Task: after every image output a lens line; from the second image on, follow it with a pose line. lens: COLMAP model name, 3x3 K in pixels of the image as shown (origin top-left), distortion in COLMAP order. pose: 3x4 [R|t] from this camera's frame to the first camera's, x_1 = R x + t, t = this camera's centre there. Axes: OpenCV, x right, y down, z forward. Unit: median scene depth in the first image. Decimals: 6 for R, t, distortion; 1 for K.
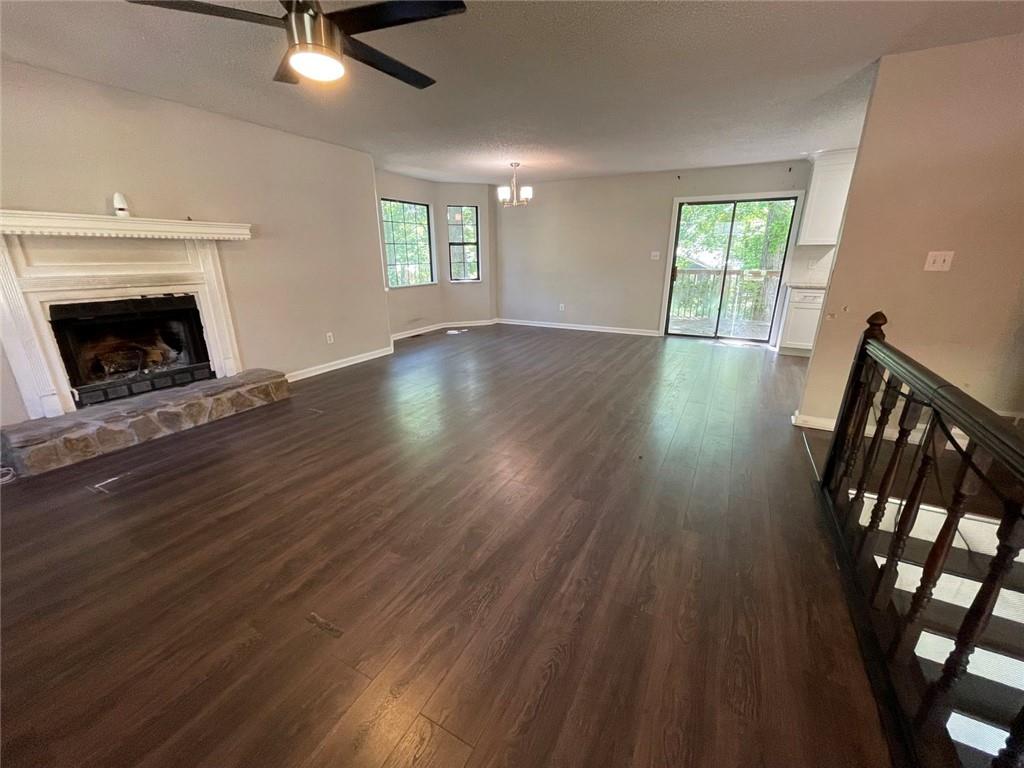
lens RADIAL K [[411.9, 0, 506.4], [0, 411.9, 386.6], [0, 0, 1]] dist [-0.002658, 0.000093]
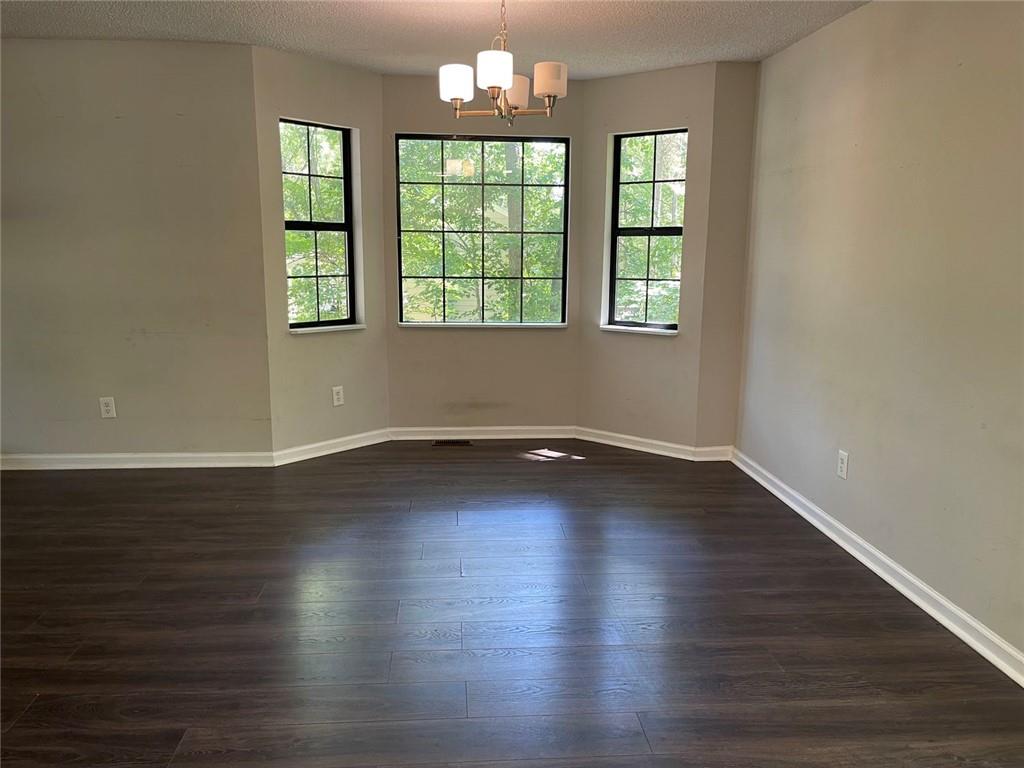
lens RADIAL K [[760.8, 0, 509.7], [0, 760.8, 387.6], [0, 0, 1]] dist [0.035698, -0.003437]
pose [[0.561328, 0.167766, -0.810410, 0.884294], [-0.270867, 0.962546, 0.011645, -0.406603], [0.782011, 0.212977, 0.585747, 1.164814]]
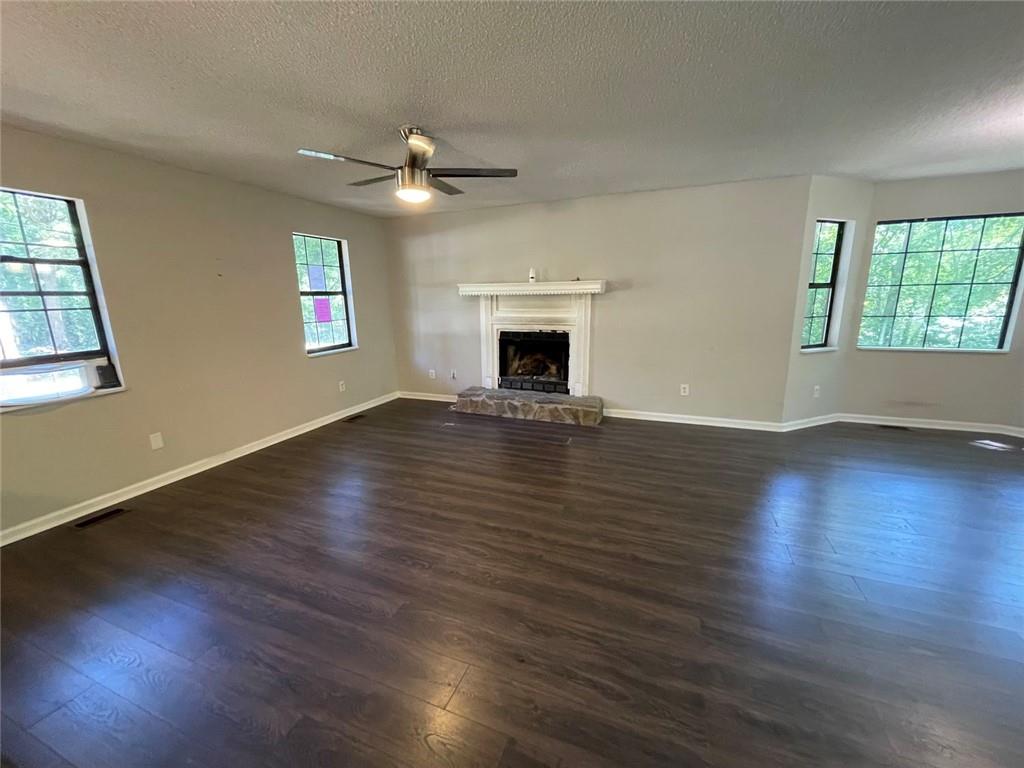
lens RADIAL K [[409.8, 0, 506.1], [0, 409.8, 385.0], [0, 0, 1]] dist [-0.001773, -0.000308]
pose [[0.118009, 0.211479, -0.970232, 0.611003], [-0.288773, 0.942142, 0.170233, -0.240542], [0.950097, 0.260087, 0.172251, 0.634508]]
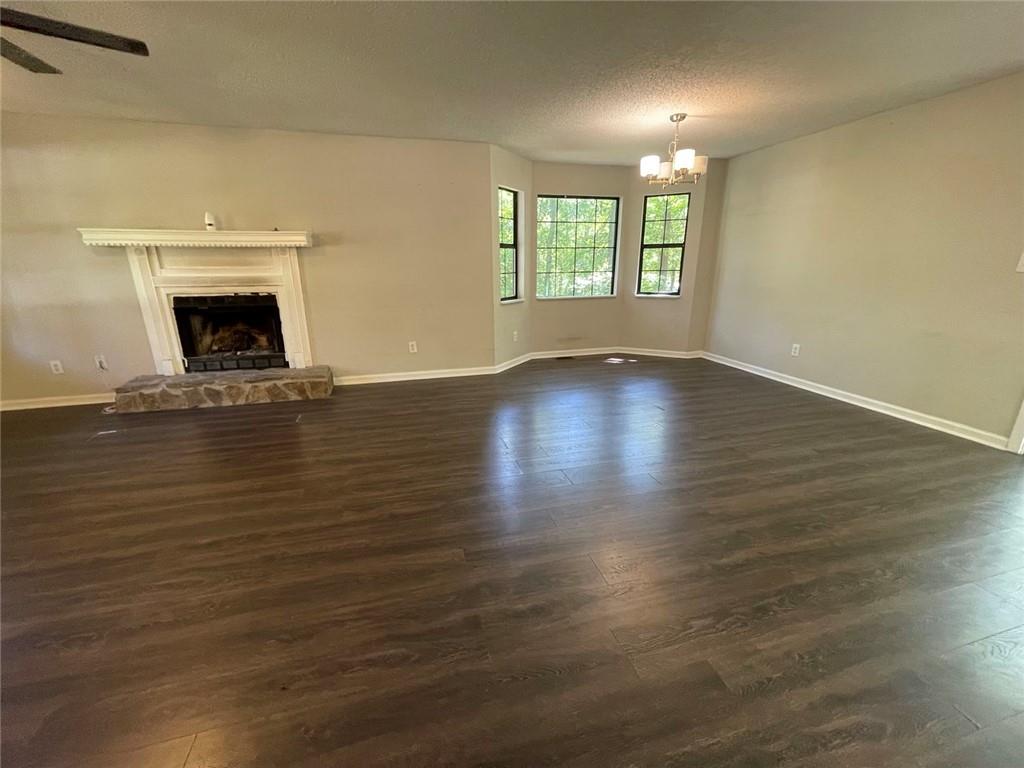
lens RADIAL K [[411.9, 0, 506.4], [0, 411.9, 386.6], [0, 0, 1]] dist [-0.002658, 0.000093]
pose [[0.695711, 0.208796, -0.687307, 0.572490], [-0.218311, 0.973023, 0.074612, -0.207976], [0.684344, 0.098138, 0.722525, 0.657209]]
